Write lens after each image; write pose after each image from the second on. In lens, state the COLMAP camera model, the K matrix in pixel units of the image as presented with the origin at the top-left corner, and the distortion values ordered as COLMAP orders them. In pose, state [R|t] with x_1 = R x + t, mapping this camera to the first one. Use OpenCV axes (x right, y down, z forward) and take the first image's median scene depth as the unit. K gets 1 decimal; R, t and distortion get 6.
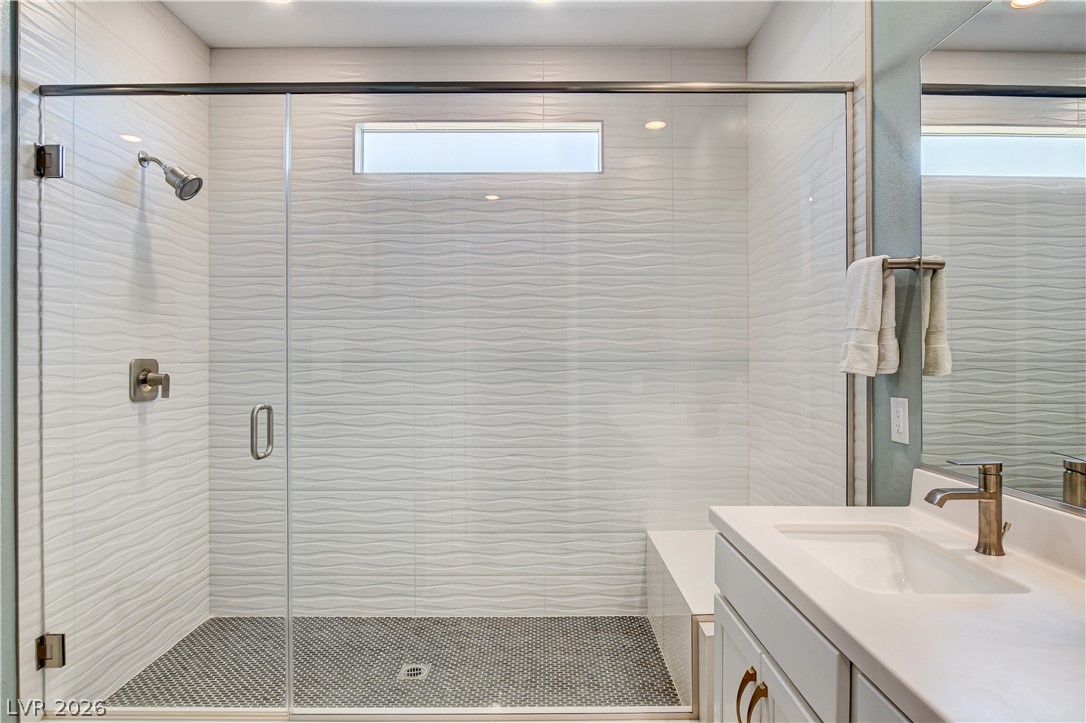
lens RADIAL K [[621.6, 0, 543.1], [0, 621.6, 355.5], [0, 0, 1]] dist [-0.020497, 0.001706]
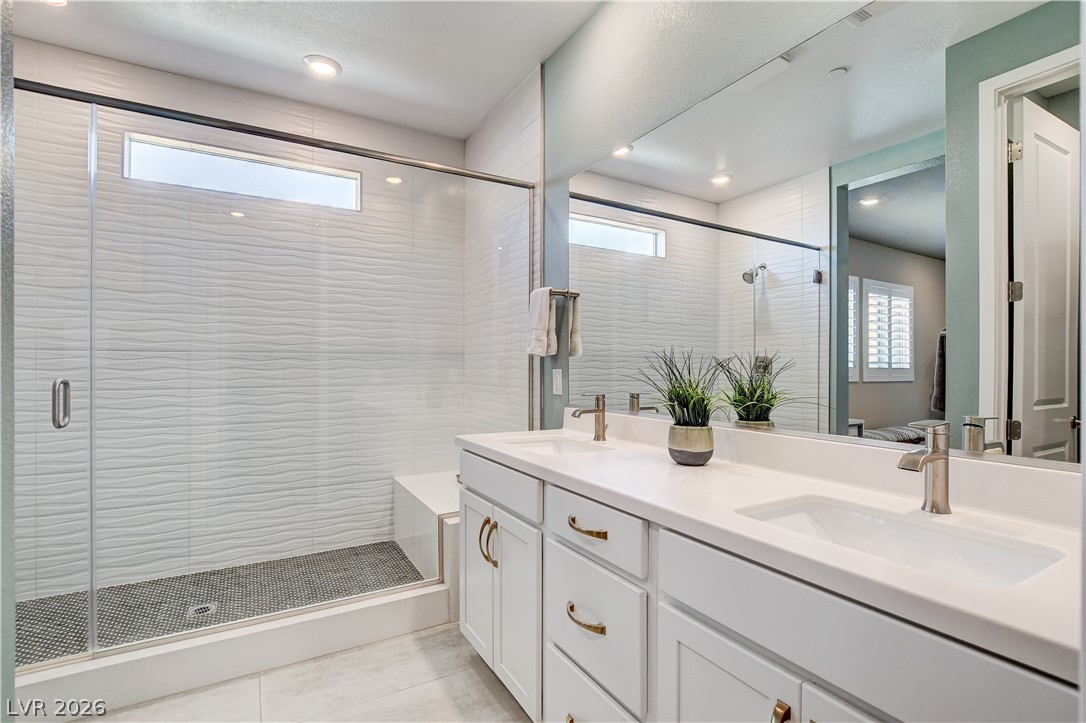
lens RADIAL K [[519.1, 0, 543.0], [0, 519.1, 361.5], [0, 0, 1]] dist [-0.000627, 0.000061]
pose [[0.869408, 0.006540, 0.494052, -0.169422], [-0.002195, 0.999954, -0.009374, 0.055098], [-0.494090, 0.007066, 0.869382, -0.238014]]
